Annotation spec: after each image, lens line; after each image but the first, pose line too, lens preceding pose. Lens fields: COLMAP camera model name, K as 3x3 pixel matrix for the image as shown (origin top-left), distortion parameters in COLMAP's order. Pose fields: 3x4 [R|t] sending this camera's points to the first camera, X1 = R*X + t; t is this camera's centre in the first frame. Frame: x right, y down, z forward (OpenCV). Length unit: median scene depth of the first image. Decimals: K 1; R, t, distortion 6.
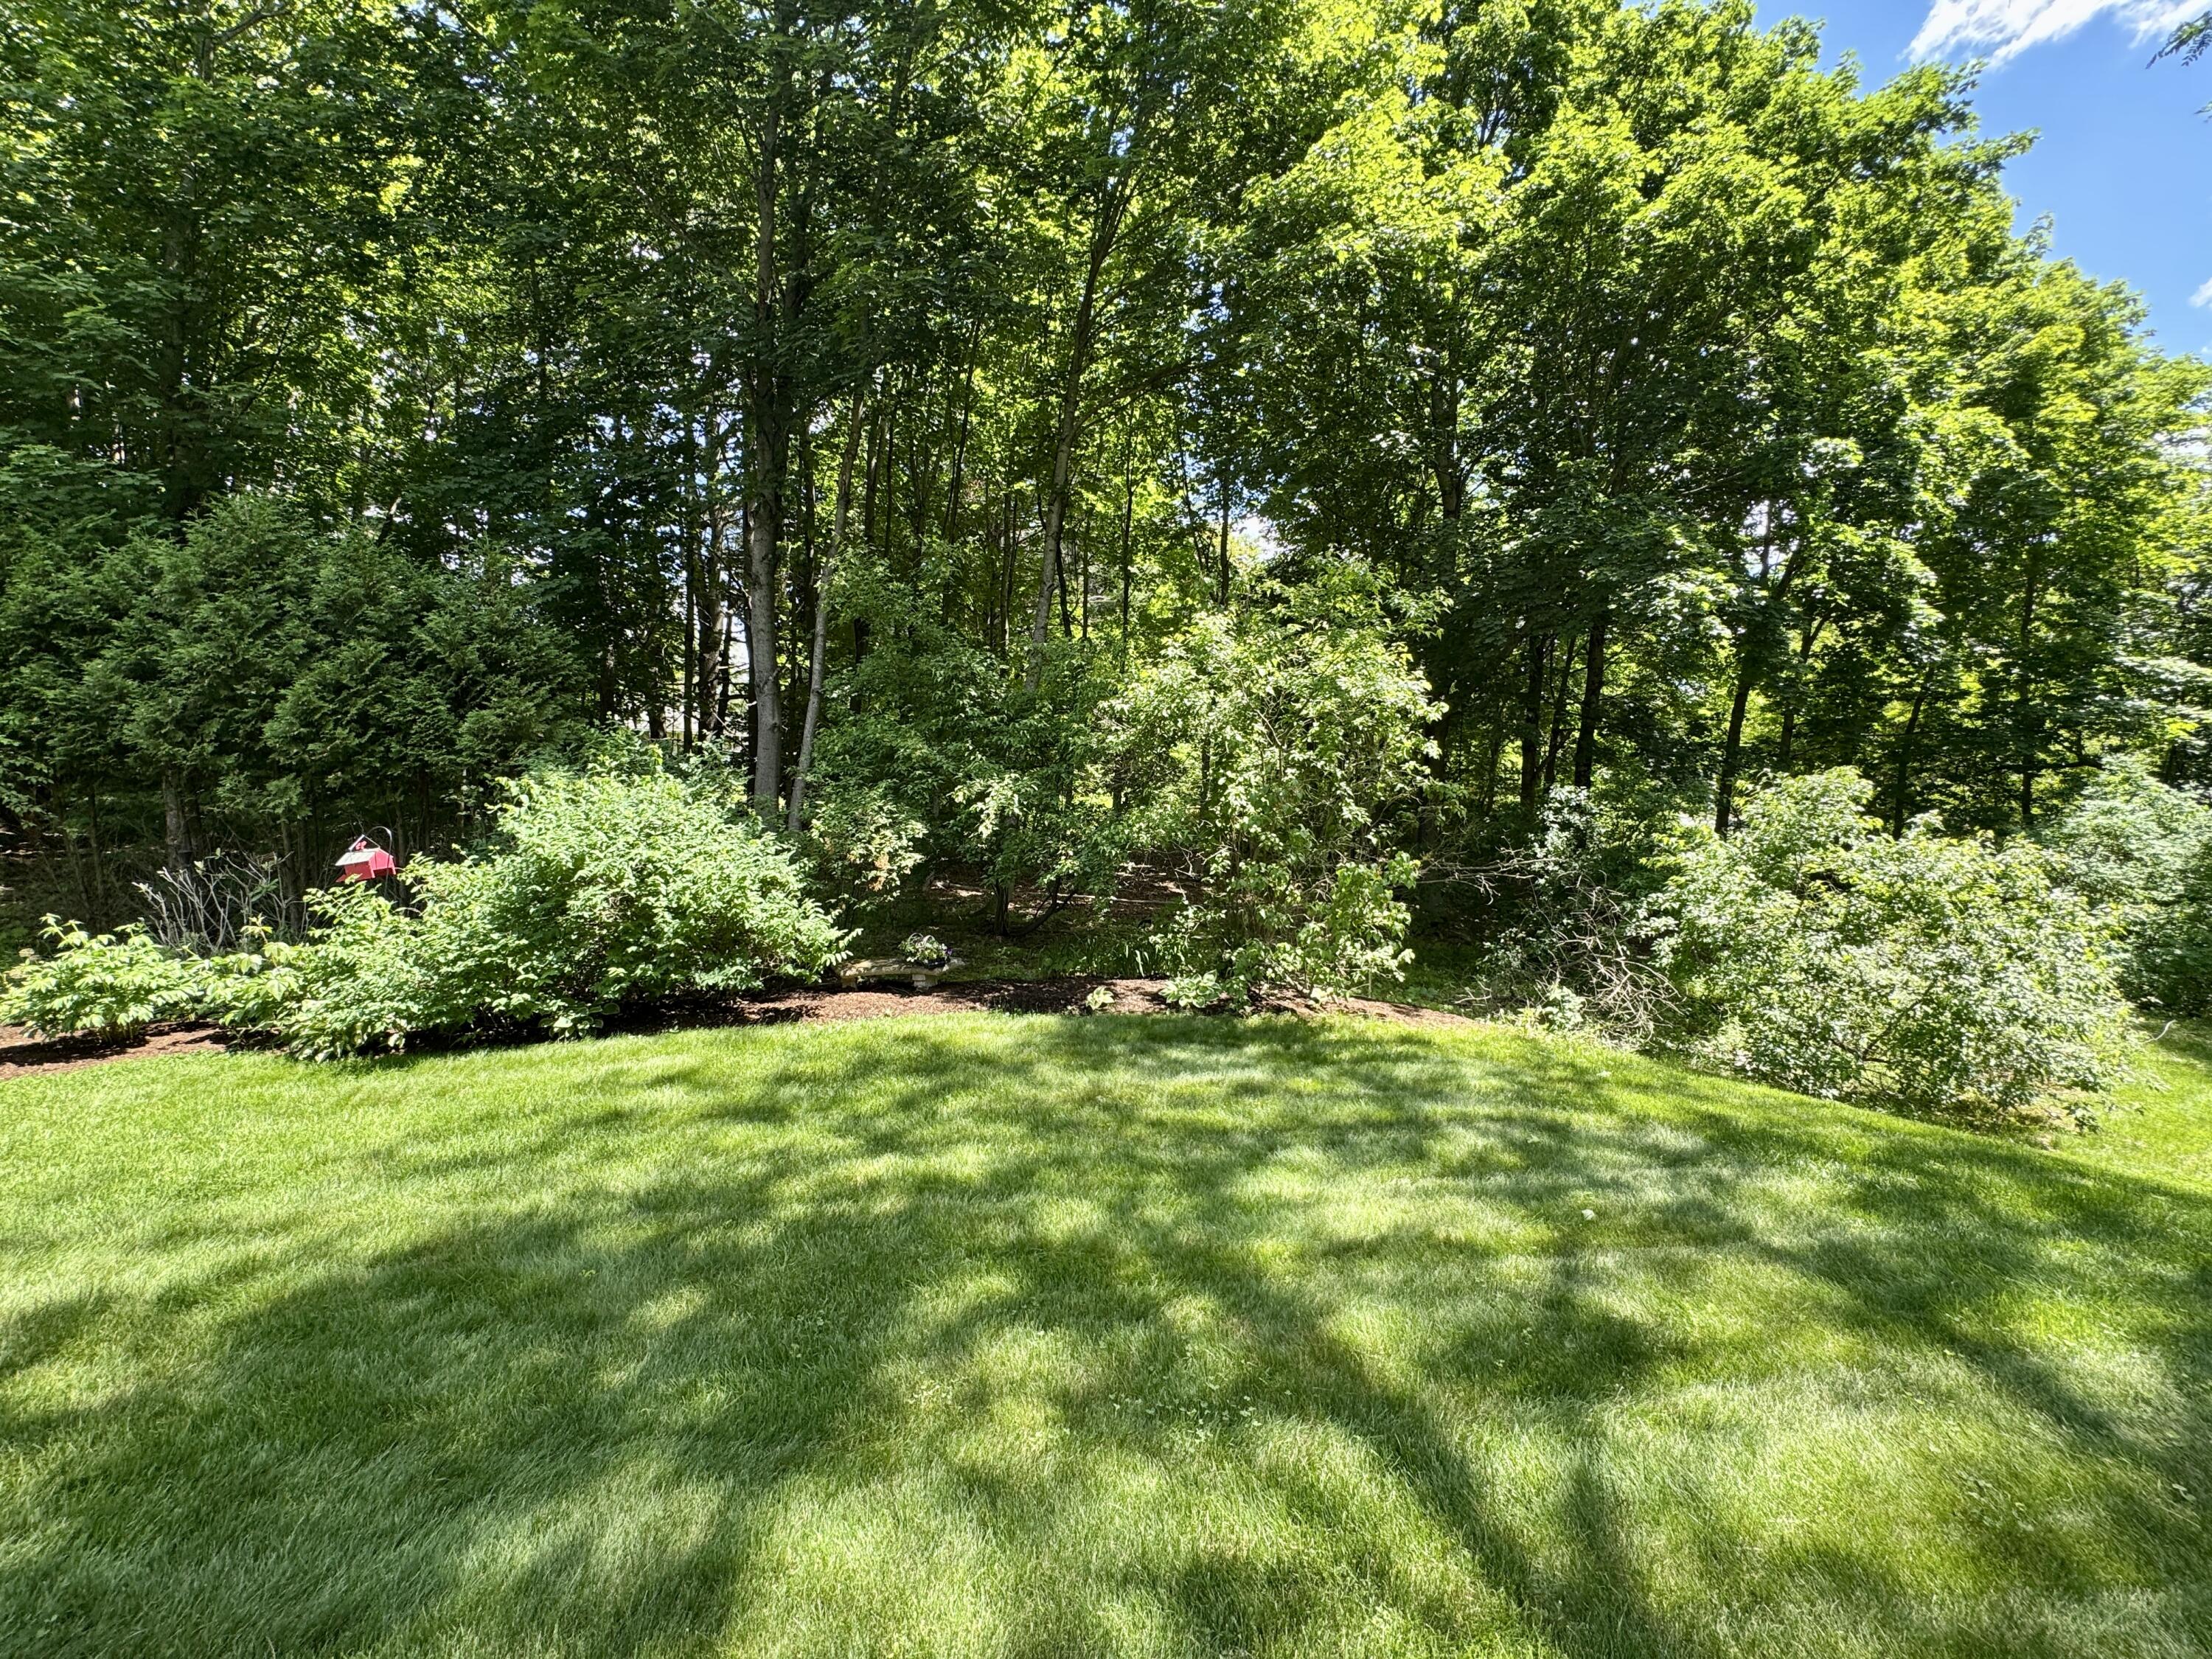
lens RADIAL K [[885.8, 0, 1103.1], [0, 885.8, 830.8], [0, 0, 1]] dist [-0.003355, 0.001005]
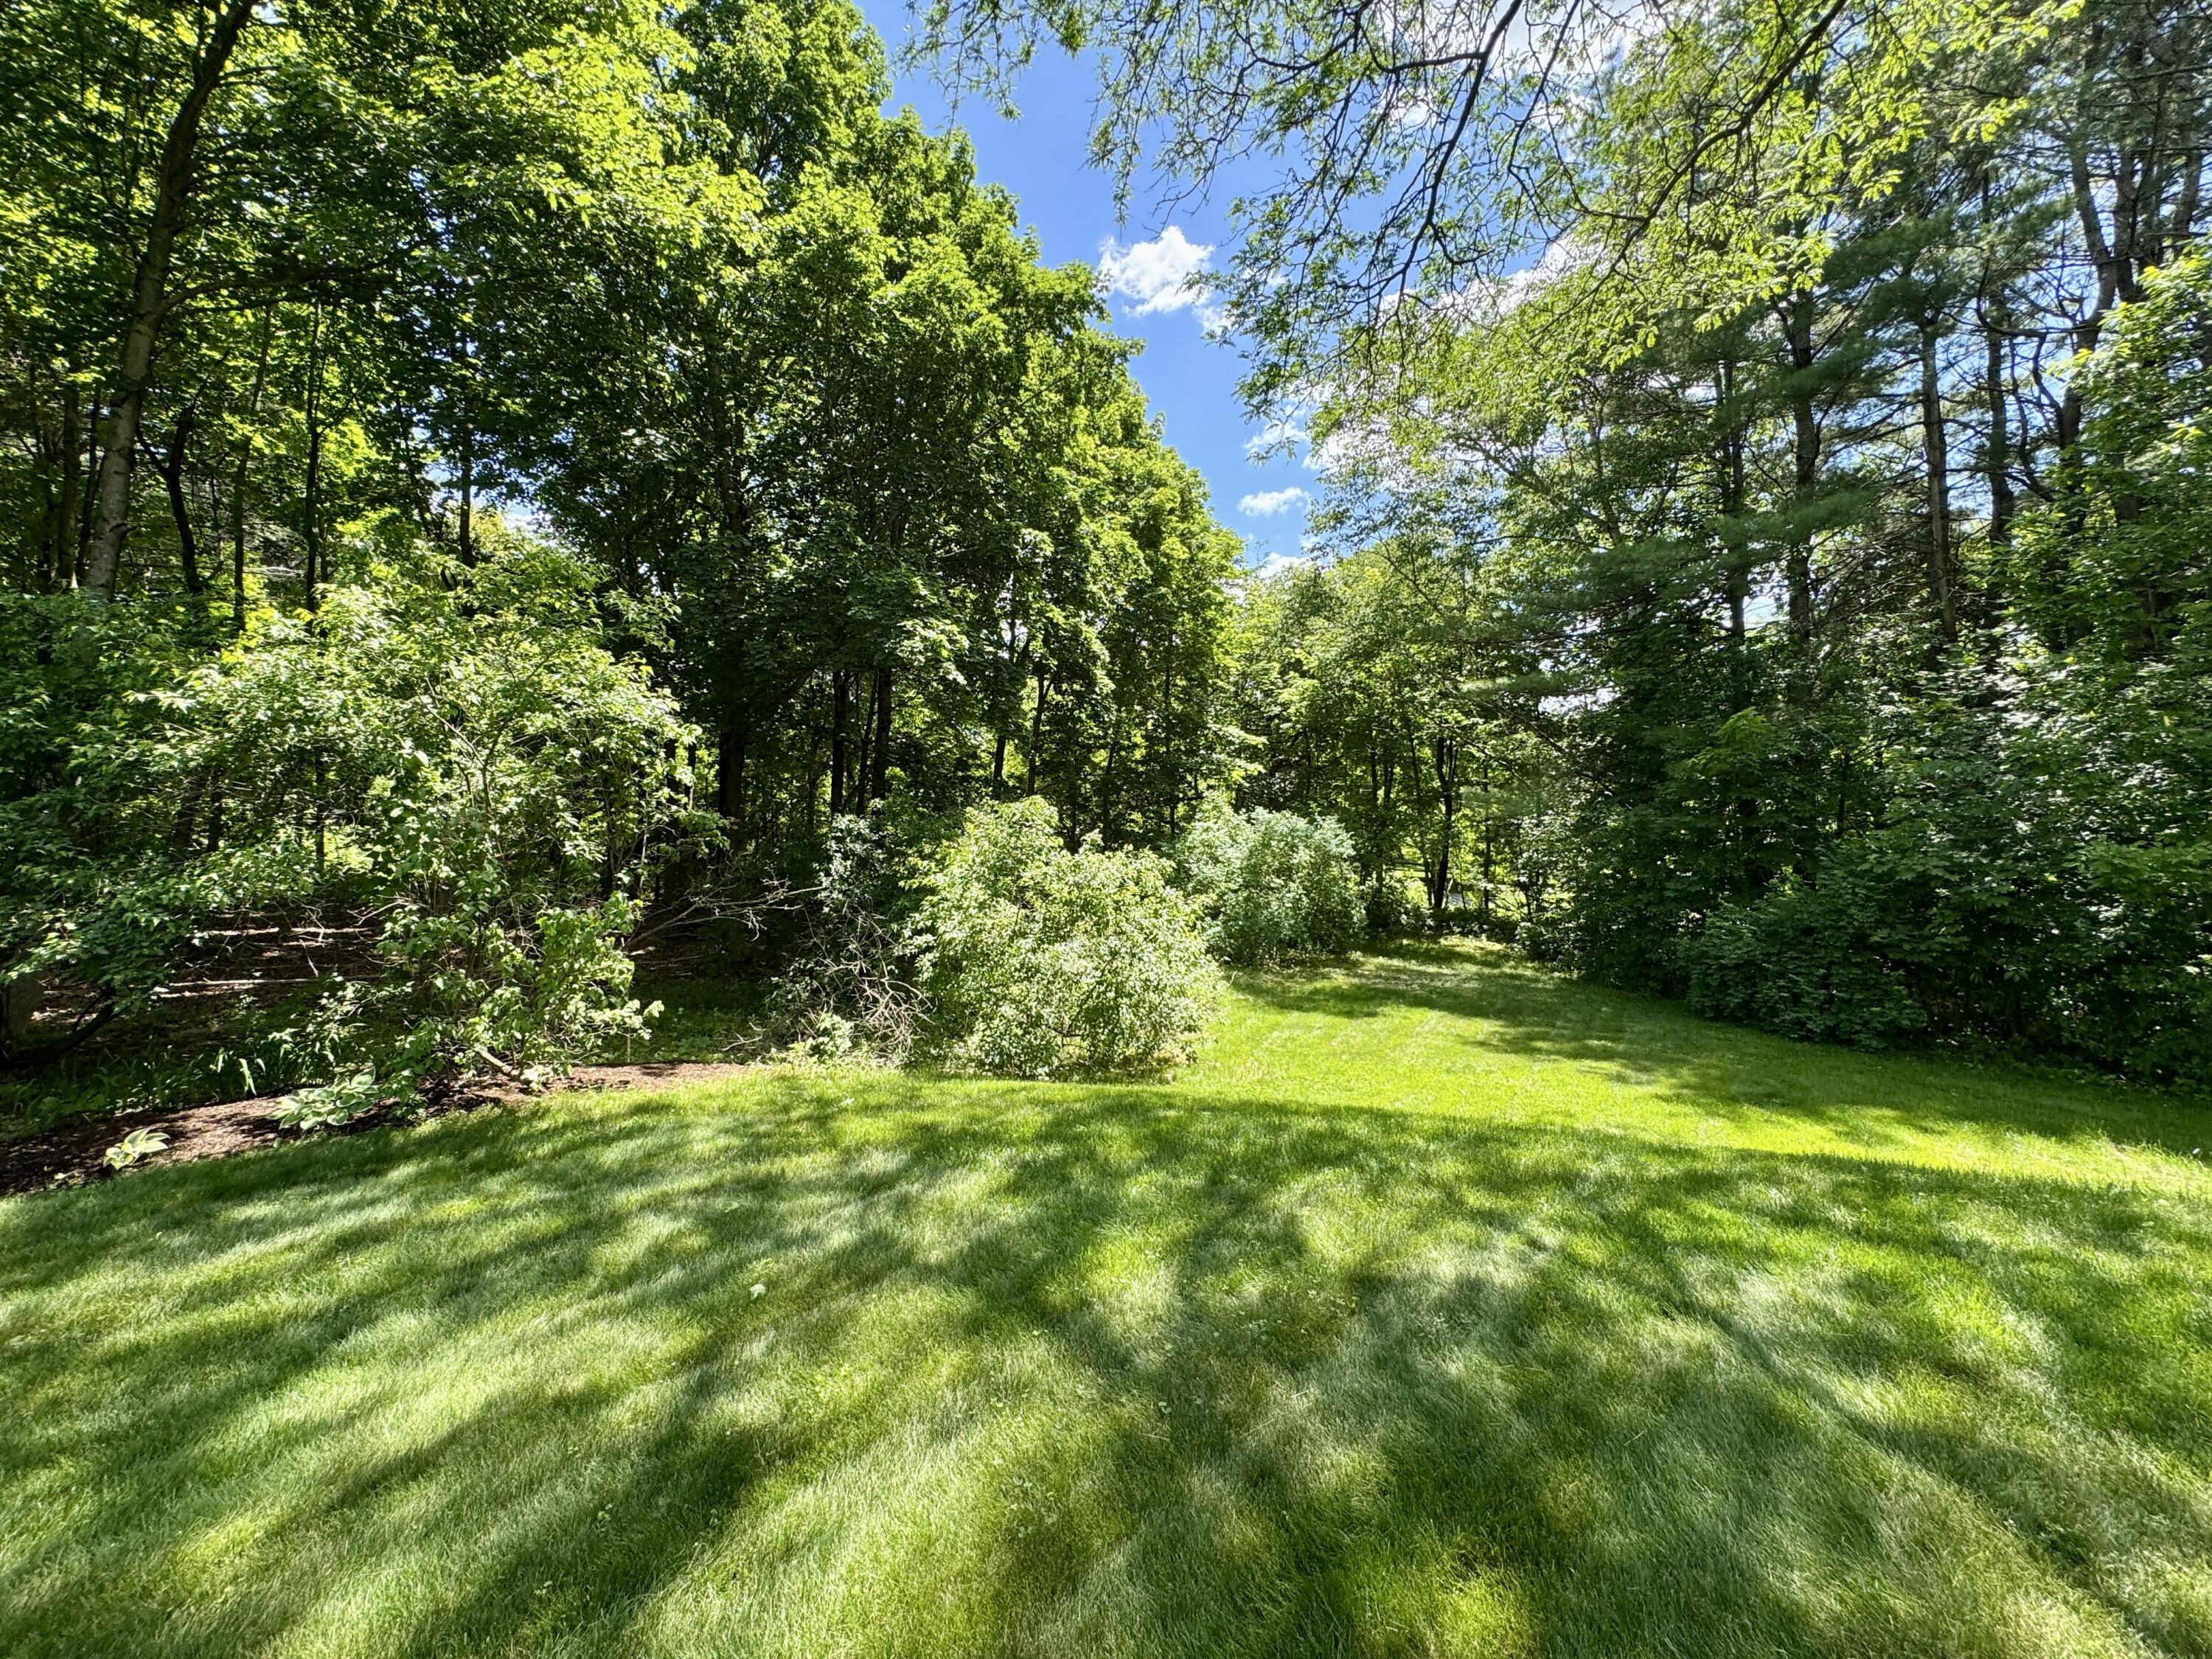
lens RADIAL K [[885.8, 0, 1106.3], [0, 885.8, 832.9], [0, 0, 1]] dist [-0.003355, 0.001005]
pose [[0.751635, -0.023051, 0.659176, 0.106752], [0.046884, 0.998728, -0.018536, 0.004259], [-0.657911, 0.044837, 0.751760, 0.037619]]
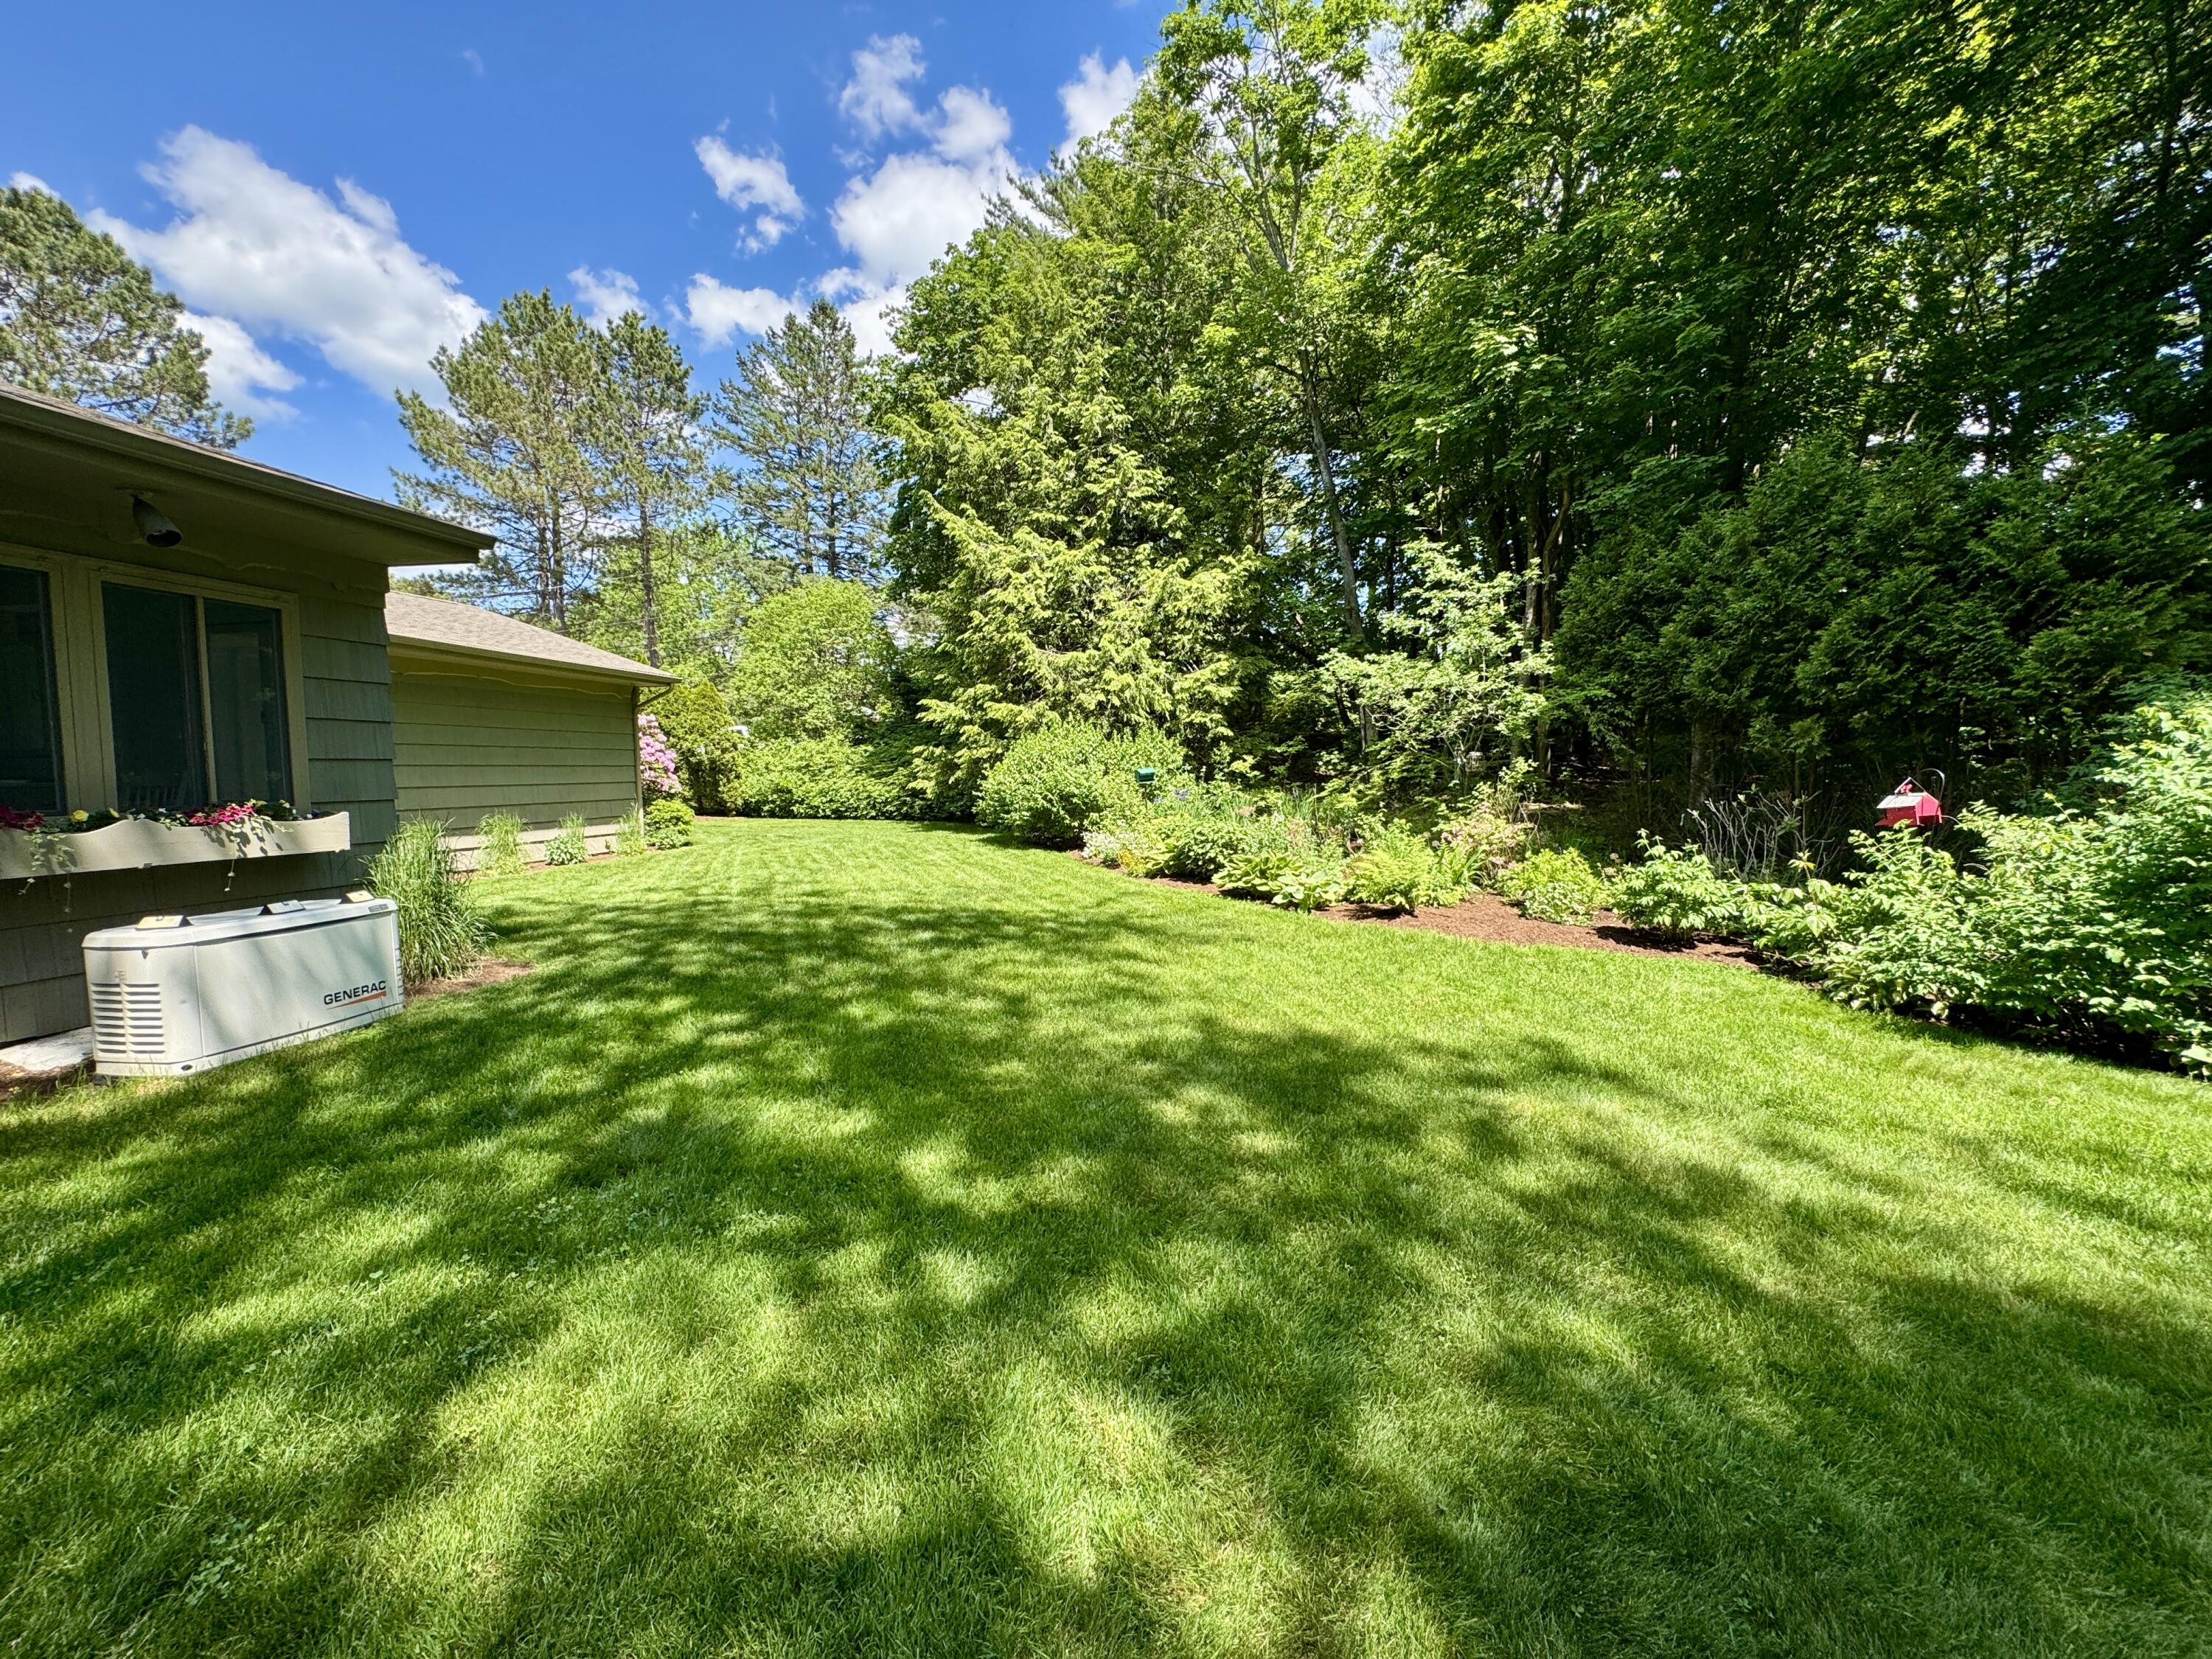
lens RADIAL K [[885.8, 0, 1102.6], [0, 885.8, 828.8], [0, 0, 1]] dist [-0.003355, 0.001005]
pose [[0.202375, 0.100022, -0.974187, -0.095568], [-0.041472, 0.994753, 0.093518, 0.006241], [0.978429, 0.021476, 0.205462, -0.009214]]
